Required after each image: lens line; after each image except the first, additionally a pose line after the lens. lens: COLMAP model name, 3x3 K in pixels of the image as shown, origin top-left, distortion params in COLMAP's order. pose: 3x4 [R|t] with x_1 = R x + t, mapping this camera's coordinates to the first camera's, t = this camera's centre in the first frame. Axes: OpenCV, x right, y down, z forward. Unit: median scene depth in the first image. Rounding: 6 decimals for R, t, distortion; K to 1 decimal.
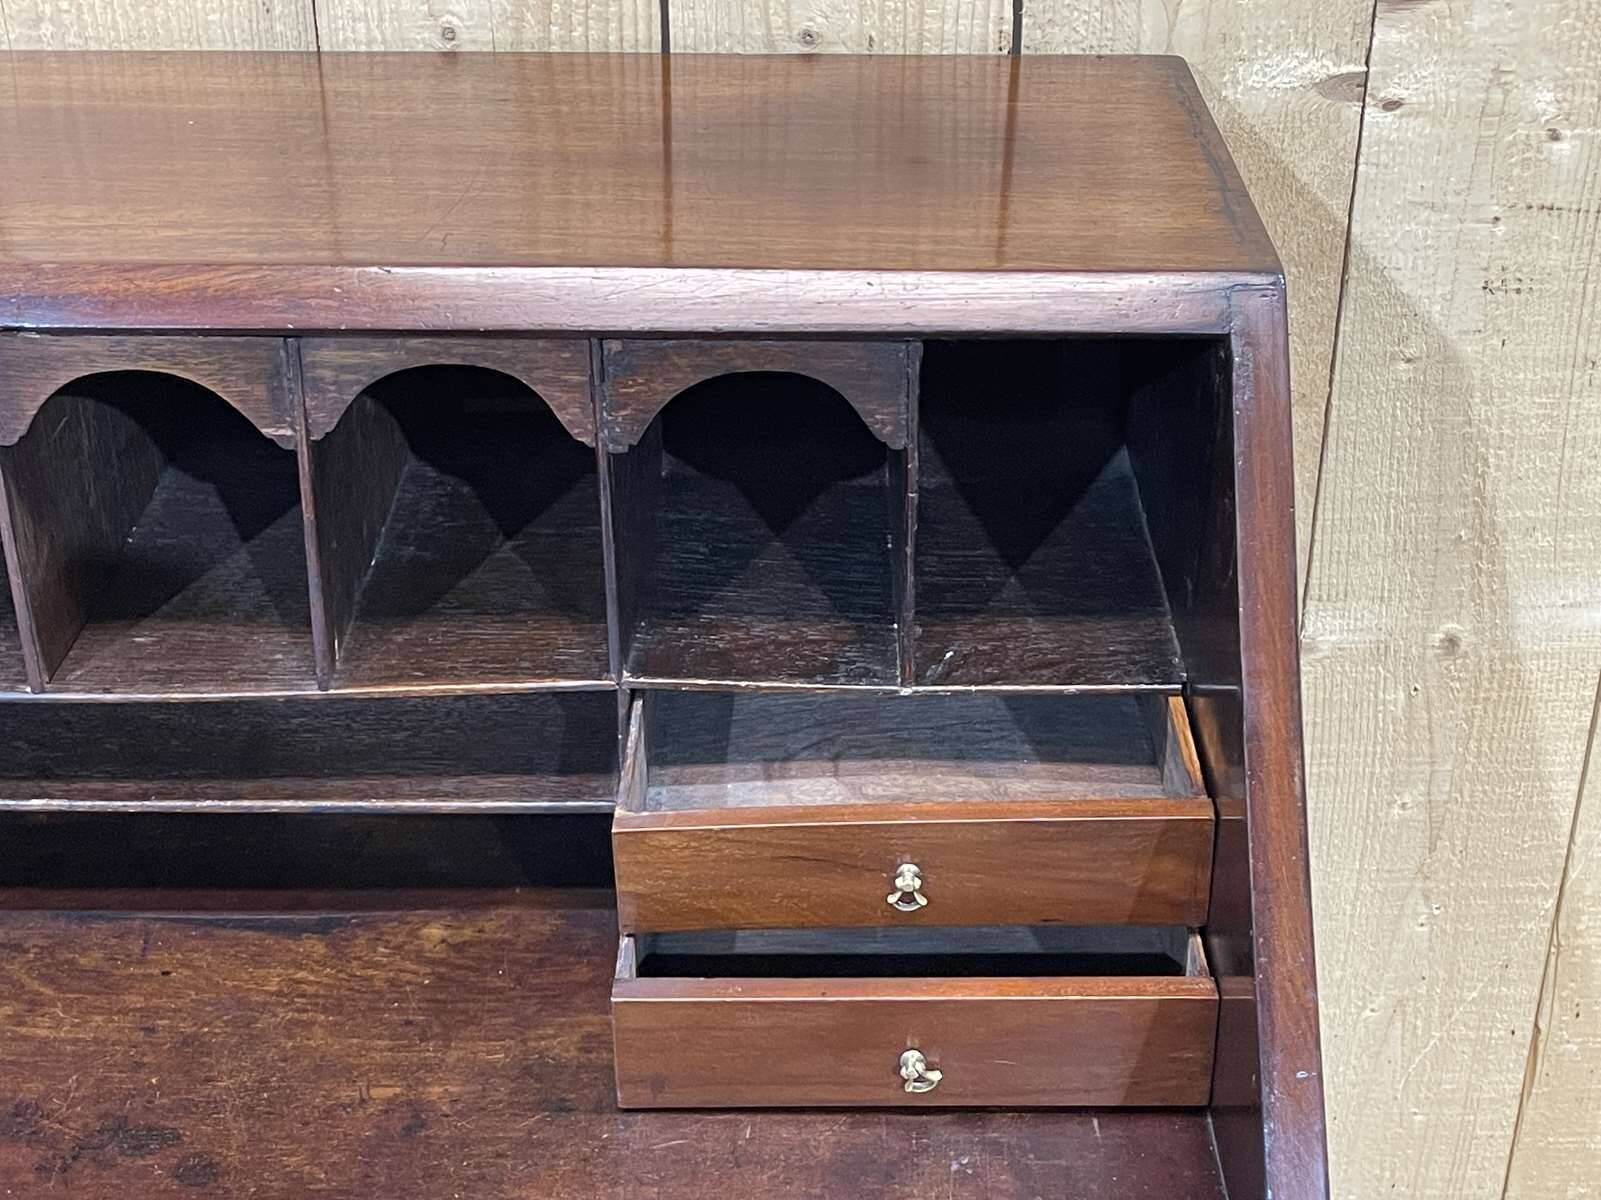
lens RADIAL K [[2290.0, 0, 777.8], [0, 2290.0, 599.8], [0, 0, 1]] dist [0.146373, -0.455020]
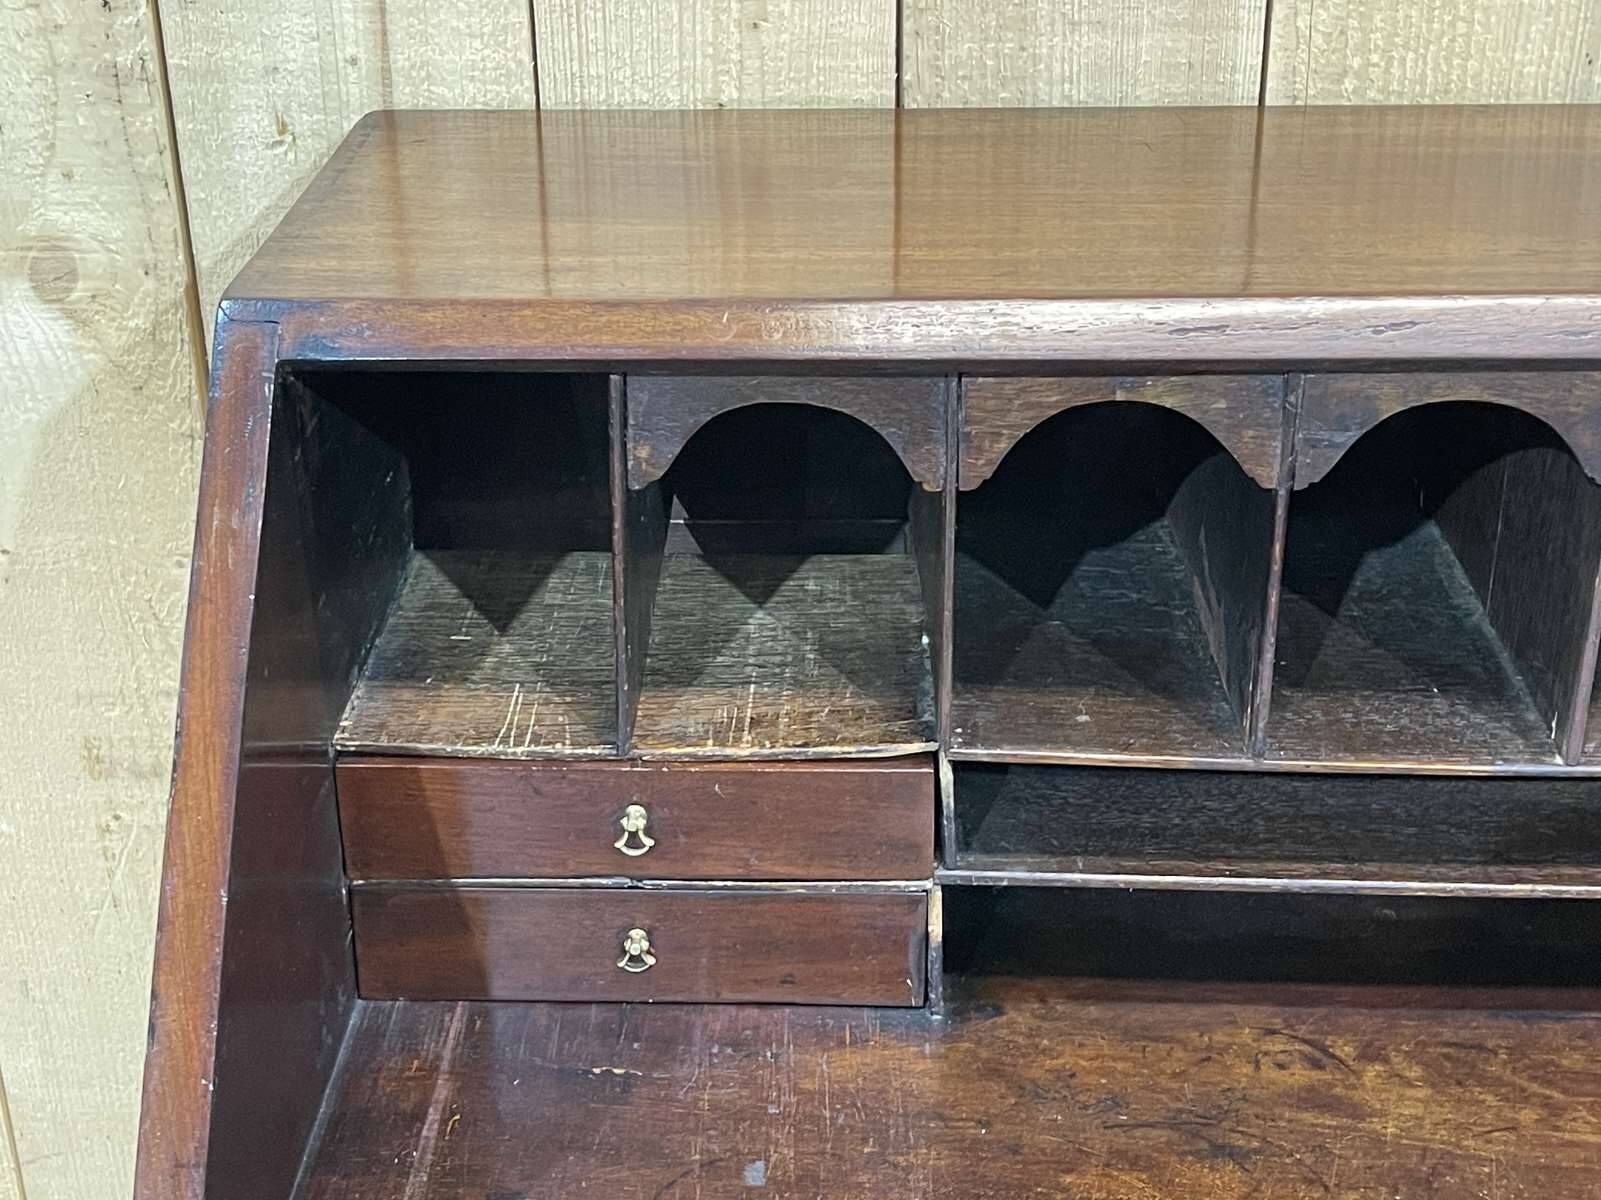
lens RADIAL K [[2277.5, 0, 796.4], [0, 2277.5, 603.8], [0, 0, 1]] dist [0.143596, -0.450118]
pose [[0.999931, 0.000910, -0.011687, -0.589110], [-0.001737, 0.997483, -0.070889, 0.039518], [0.011593, 0.070904, 0.997416, 0.071989]]
